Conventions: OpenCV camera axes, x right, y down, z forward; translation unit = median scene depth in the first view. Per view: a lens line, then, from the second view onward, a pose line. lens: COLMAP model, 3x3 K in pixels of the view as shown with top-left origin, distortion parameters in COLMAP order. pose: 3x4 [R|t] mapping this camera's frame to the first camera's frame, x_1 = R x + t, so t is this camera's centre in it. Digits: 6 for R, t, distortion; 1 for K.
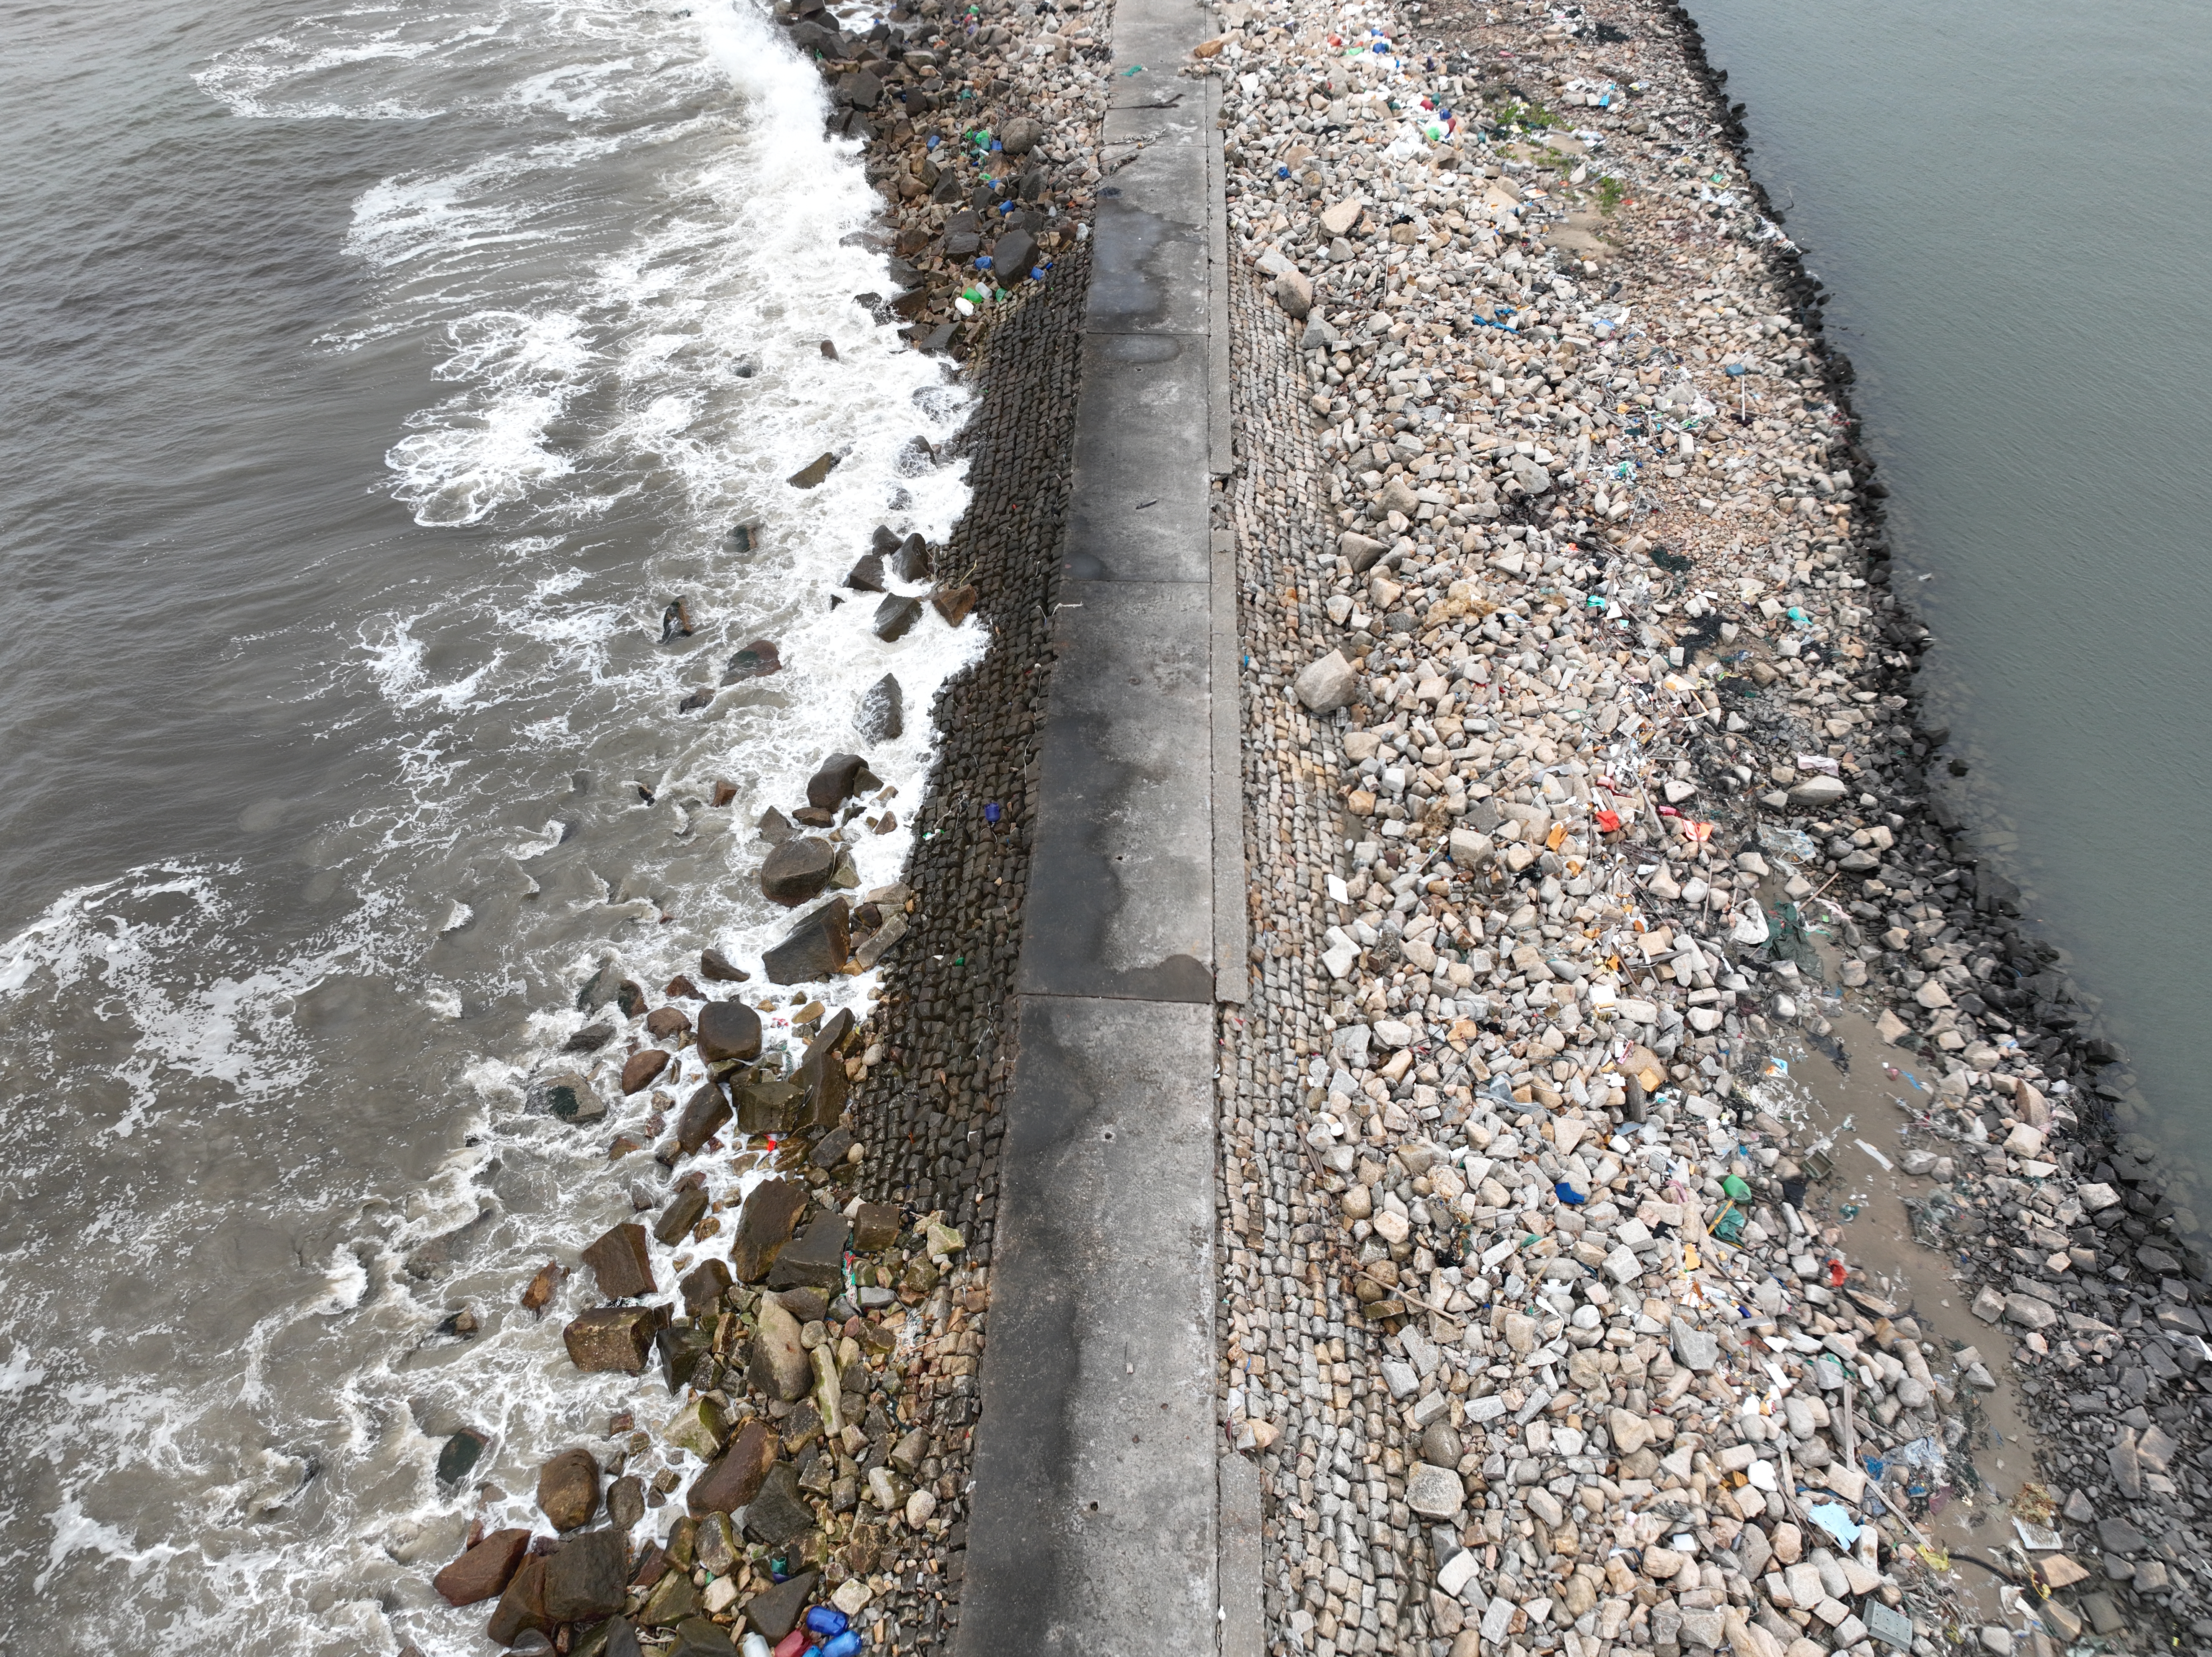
lens RADIAL K [[1534.8, 0, 1106.0], [0, 1534.8, 828.5], [0, 0, 1]] dist [-0.000785, 0.032631]
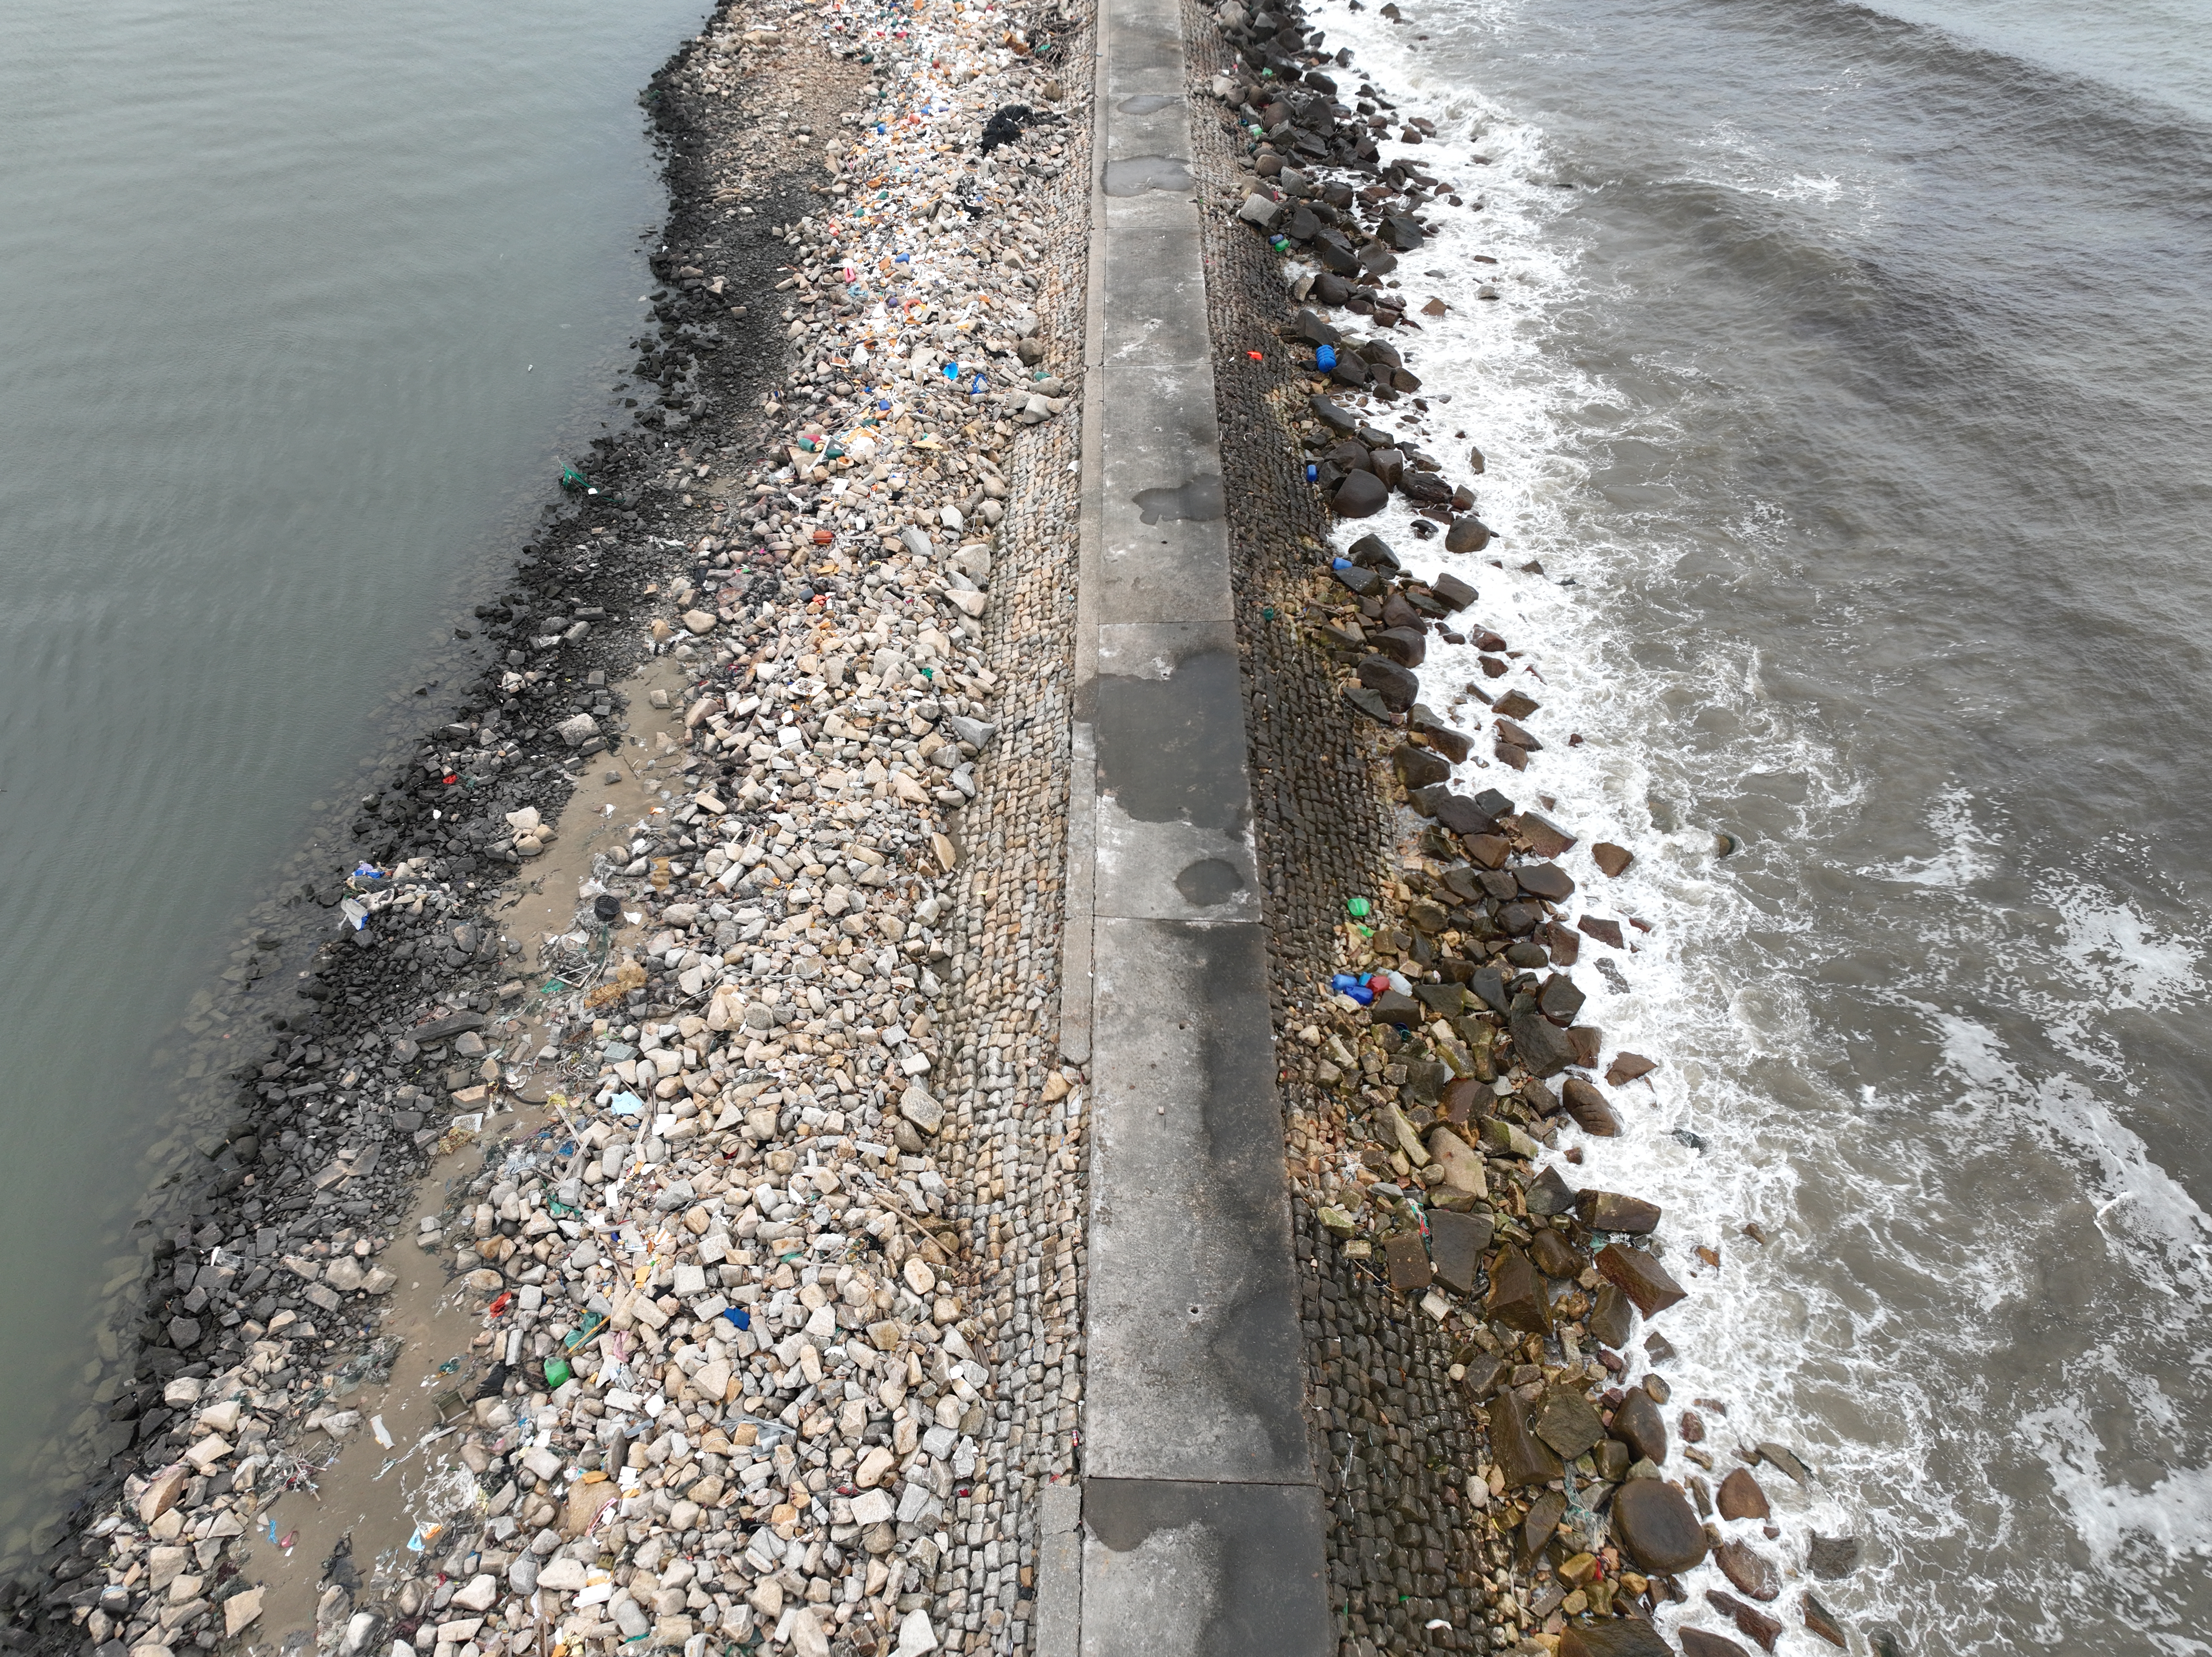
lens RADIAL K [[1534.8, 0, 1106.0], [0, 1534.8, 828.5], [0, 0, 1]] dist [-0.000785, 0.032631]
pose [[-0.999431, 0.029574, -0.016195, 0.061452], [-0.017143, -0.032088, 0.999338, -0.731214], [0.029035, 0.999047, 0.032577, 0.618003]]
